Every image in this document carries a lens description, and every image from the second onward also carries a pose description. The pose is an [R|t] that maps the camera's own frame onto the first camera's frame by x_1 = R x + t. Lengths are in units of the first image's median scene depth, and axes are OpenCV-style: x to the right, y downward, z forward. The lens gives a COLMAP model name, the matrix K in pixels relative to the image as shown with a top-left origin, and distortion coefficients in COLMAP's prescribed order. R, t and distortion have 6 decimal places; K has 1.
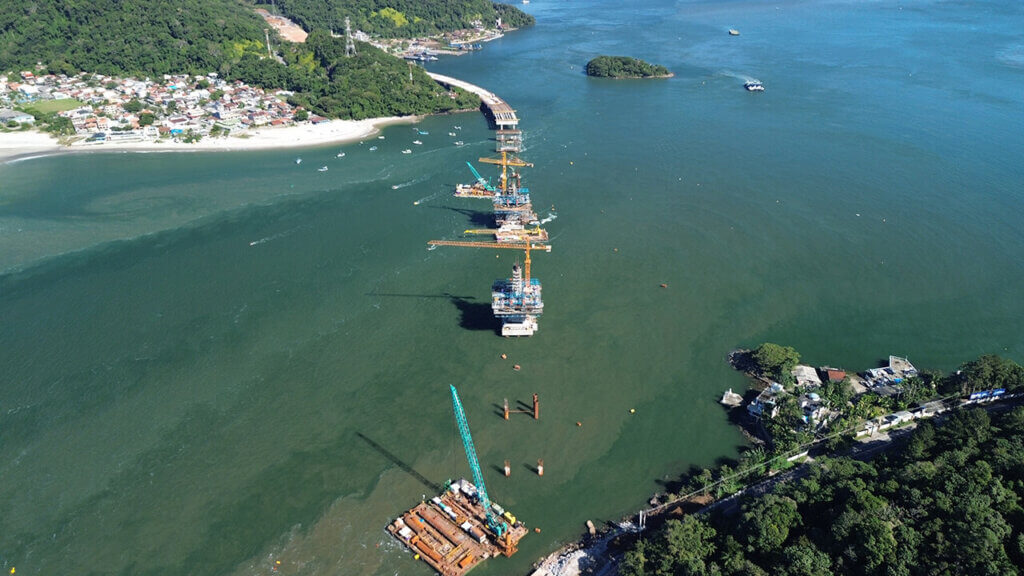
lens RADIAL K [[731.6, 0, 514.5], [0, 731.6, 288.9], [0, 0, 1]] dist [0.052378, -0.032842]
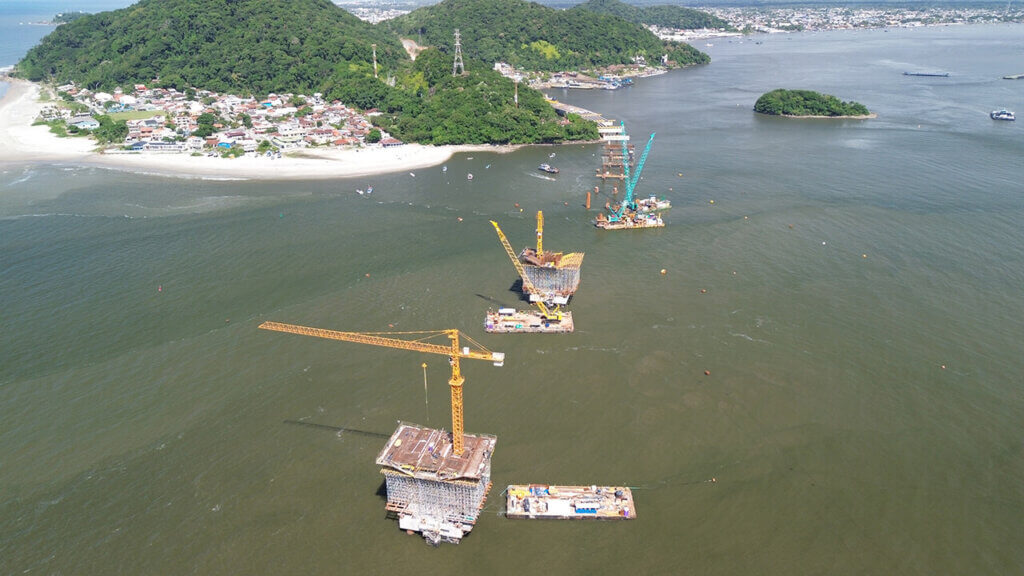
lens RADIAL K [[731.6, 0, 514.5], [0, 731.6, 288.9], [0, 0, 1]] dist [0.052378, -0.032842]
pose [[0.965992, 0.097537, -0.239471, 0.070073], [-0.115500, 0.991363, -0.062127, -0.031127], [0.231343, 0.087673, 0.968914, 0.235842]]
